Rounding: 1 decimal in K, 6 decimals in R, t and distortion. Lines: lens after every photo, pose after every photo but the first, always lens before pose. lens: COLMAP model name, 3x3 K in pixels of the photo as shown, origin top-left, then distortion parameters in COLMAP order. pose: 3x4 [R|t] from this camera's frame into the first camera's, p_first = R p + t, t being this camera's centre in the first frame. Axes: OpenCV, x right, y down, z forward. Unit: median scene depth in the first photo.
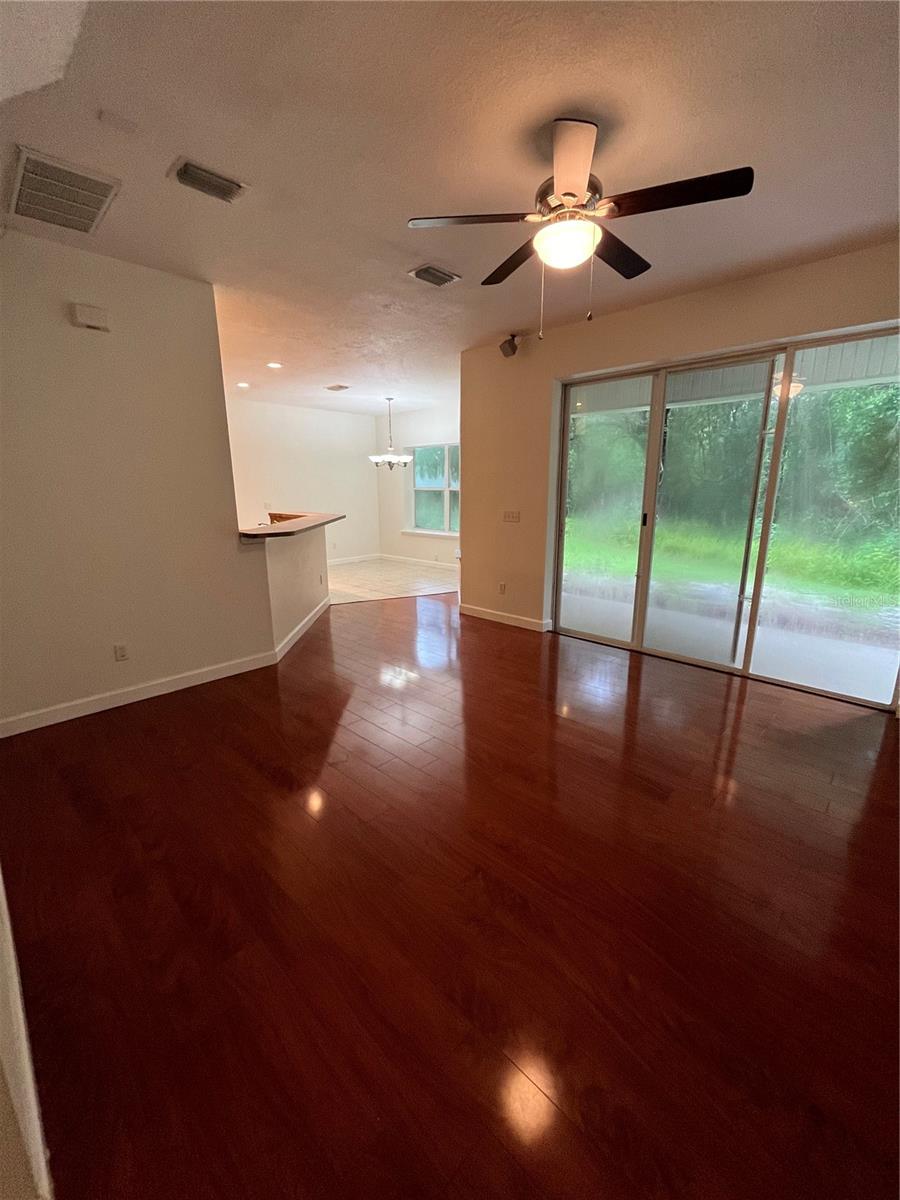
lens RADIAL K [[484.6, 0, 455.3], [0, 484.6, 596.8], [0, 0, 1]] dist [0.000403, -0.000041]
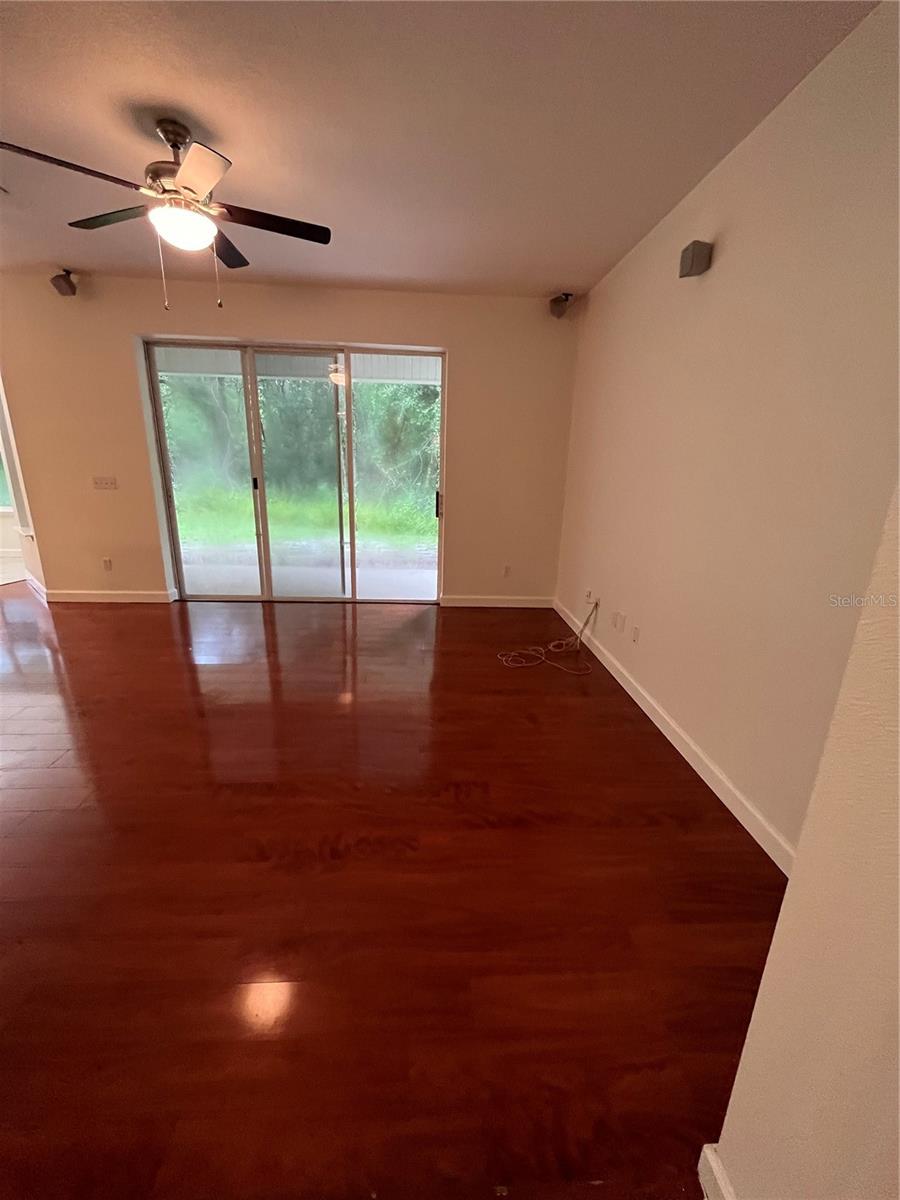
lens RADIAL K [[484.6, 0, 446.2], [0, 484.6, 596.8], [0, 0, 1]] dist [0.000403, -0.000041]
pose [[0.687216, -0.178722, 0.704125, -0.130815], [0.133112, 0.983834, 0.119803, 0.020575], [-0.714154, 0.011396, 0.699896, -0.086573]]
